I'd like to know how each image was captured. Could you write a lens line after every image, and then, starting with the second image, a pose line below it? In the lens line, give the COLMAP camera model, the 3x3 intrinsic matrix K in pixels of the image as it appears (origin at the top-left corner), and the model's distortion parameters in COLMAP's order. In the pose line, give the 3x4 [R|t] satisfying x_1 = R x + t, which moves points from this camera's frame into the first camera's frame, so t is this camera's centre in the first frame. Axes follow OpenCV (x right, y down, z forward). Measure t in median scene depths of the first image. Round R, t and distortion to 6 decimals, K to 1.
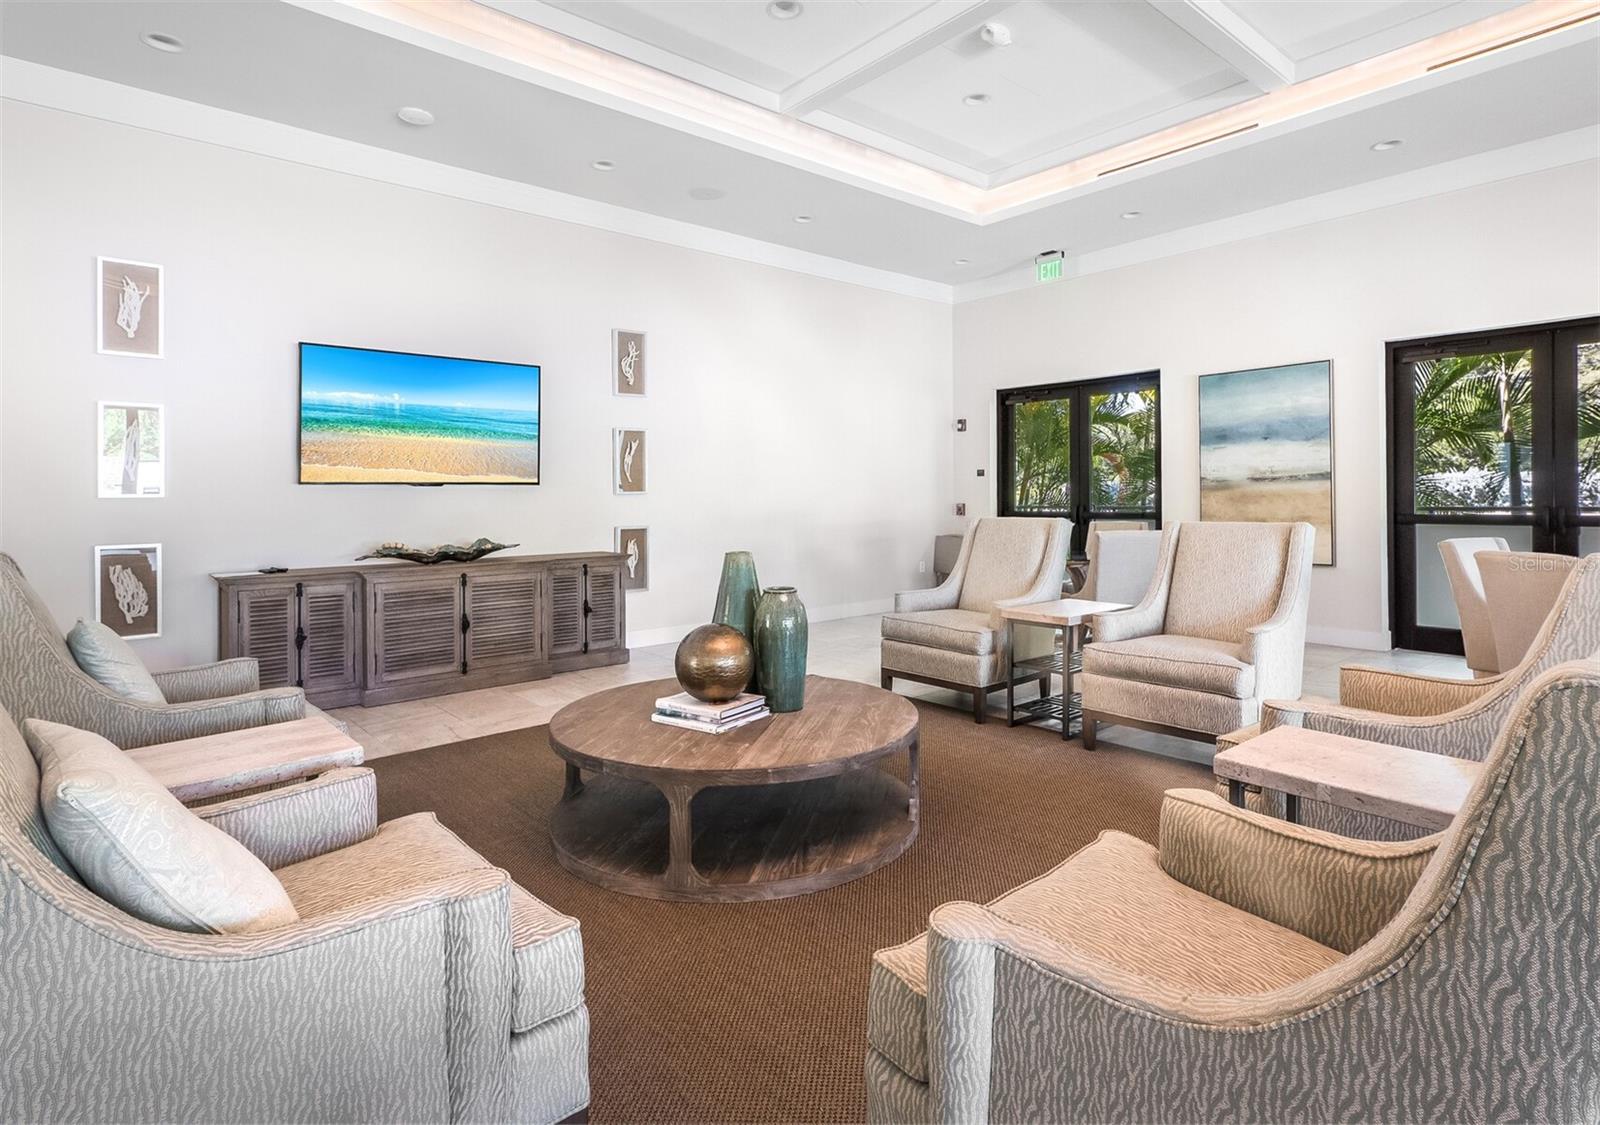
lens RADIAL K [[837.7, 0, 800.7], [0, 837.7, 562.0], [0, 0, 1]] dist [0.002747, 0.000553]
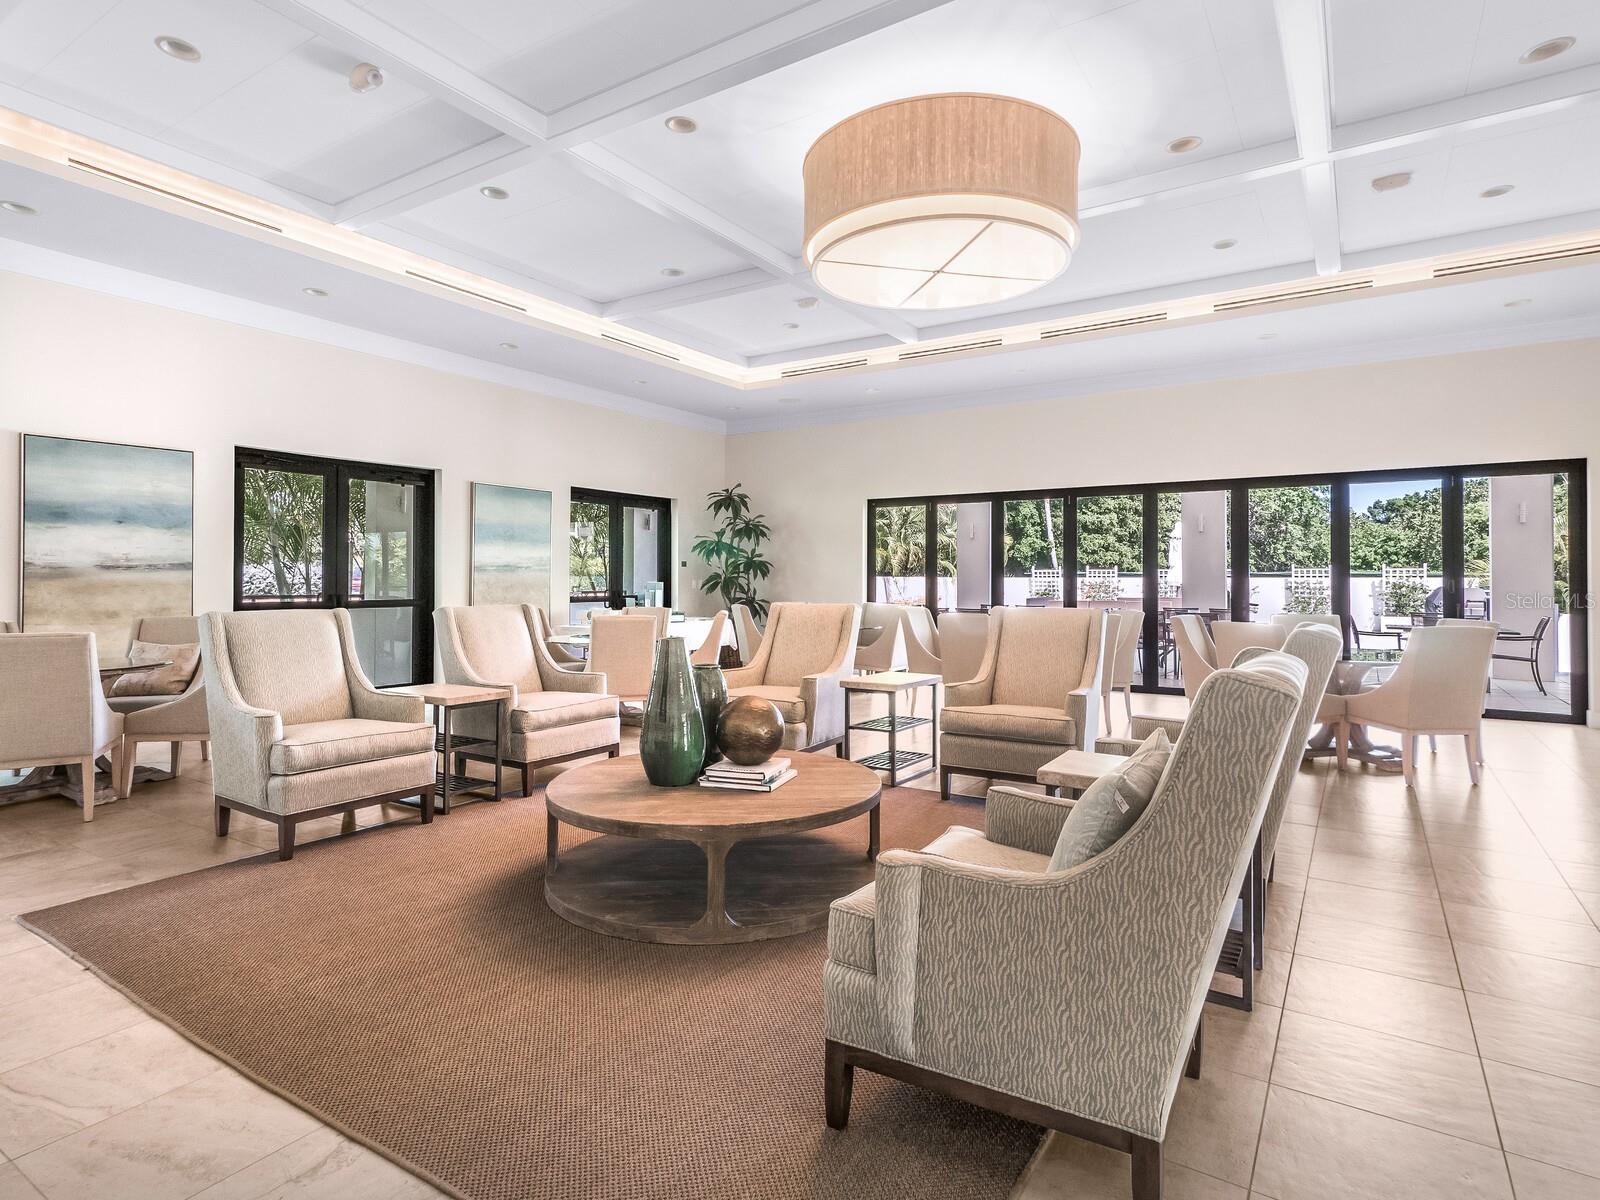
lens RADIAL K [[858.1, 0, 810.3], [0, 858.1, 587.3], [0, 0, 1]] dist [0.003599, 0.001020]
pose [[-0.290628, 0.005655, 0.956819, -0.550777], [0.082403, 0.996415, 0.019140, -0.035149], [-0.953281, 0.084407, -0.290052, 0.578403]]
